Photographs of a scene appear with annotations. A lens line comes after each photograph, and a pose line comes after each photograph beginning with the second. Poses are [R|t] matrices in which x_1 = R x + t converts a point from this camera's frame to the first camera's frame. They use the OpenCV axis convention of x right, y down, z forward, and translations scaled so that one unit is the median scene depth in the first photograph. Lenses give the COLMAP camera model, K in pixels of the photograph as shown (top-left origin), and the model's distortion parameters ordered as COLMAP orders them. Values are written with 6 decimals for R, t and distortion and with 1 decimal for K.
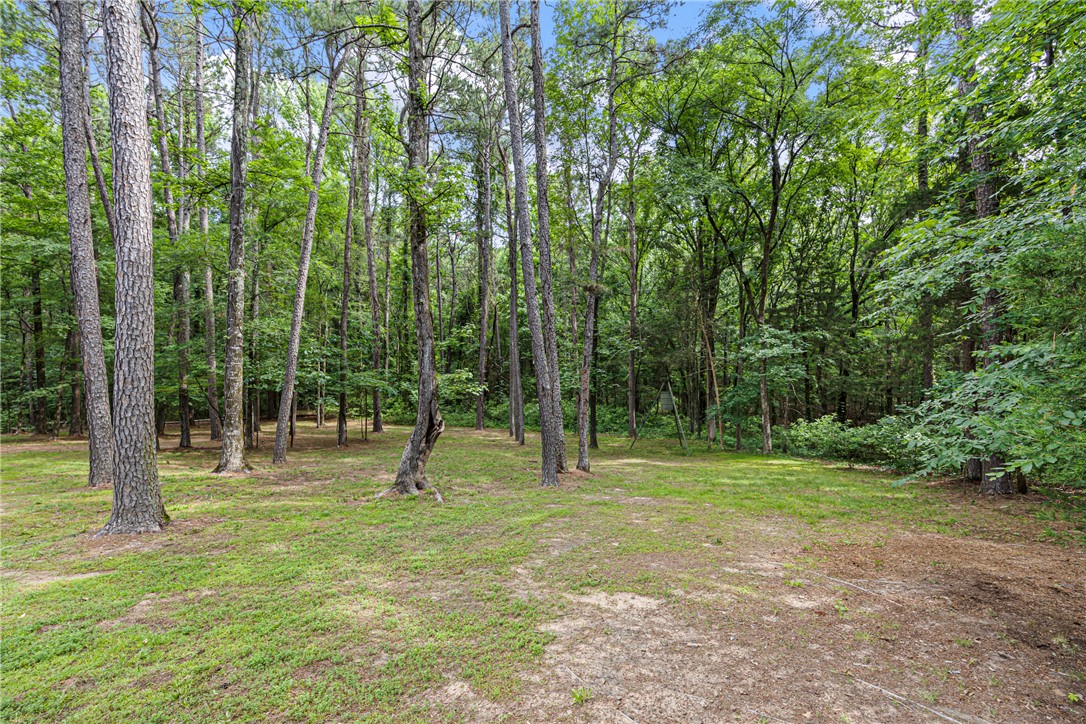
lens RADIAL K [[465.3, 0, 543.5], [0, 465.3, 365.5], [0, 0, 1]] dist [-0.003916, -0.000519]
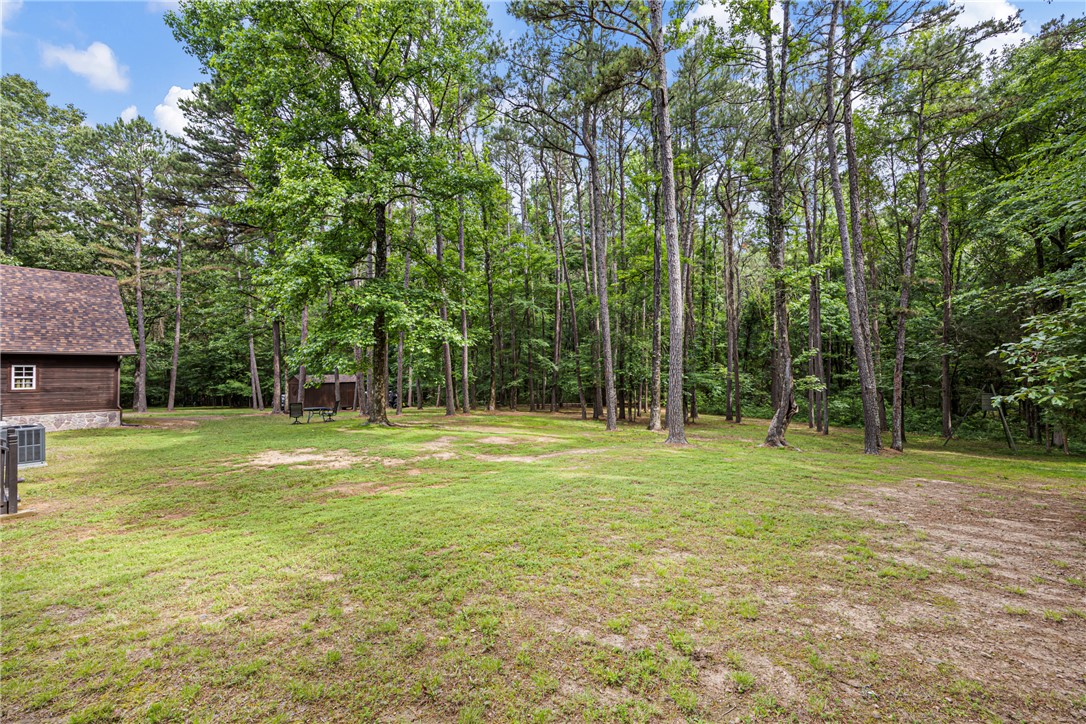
lens RADIAL K [[465.3, 0, 541.9], [0, 465.3, 360.4], [0, 0, 1]] dist [-0.003916, -0.000519]
pose [[0.860922, -0.005589, -0.508707, -0.061596], [0.005311, 0.999984, -0.001998, -0.019026], [0.508710, -0.000982, 0.860938, -0.363841]]
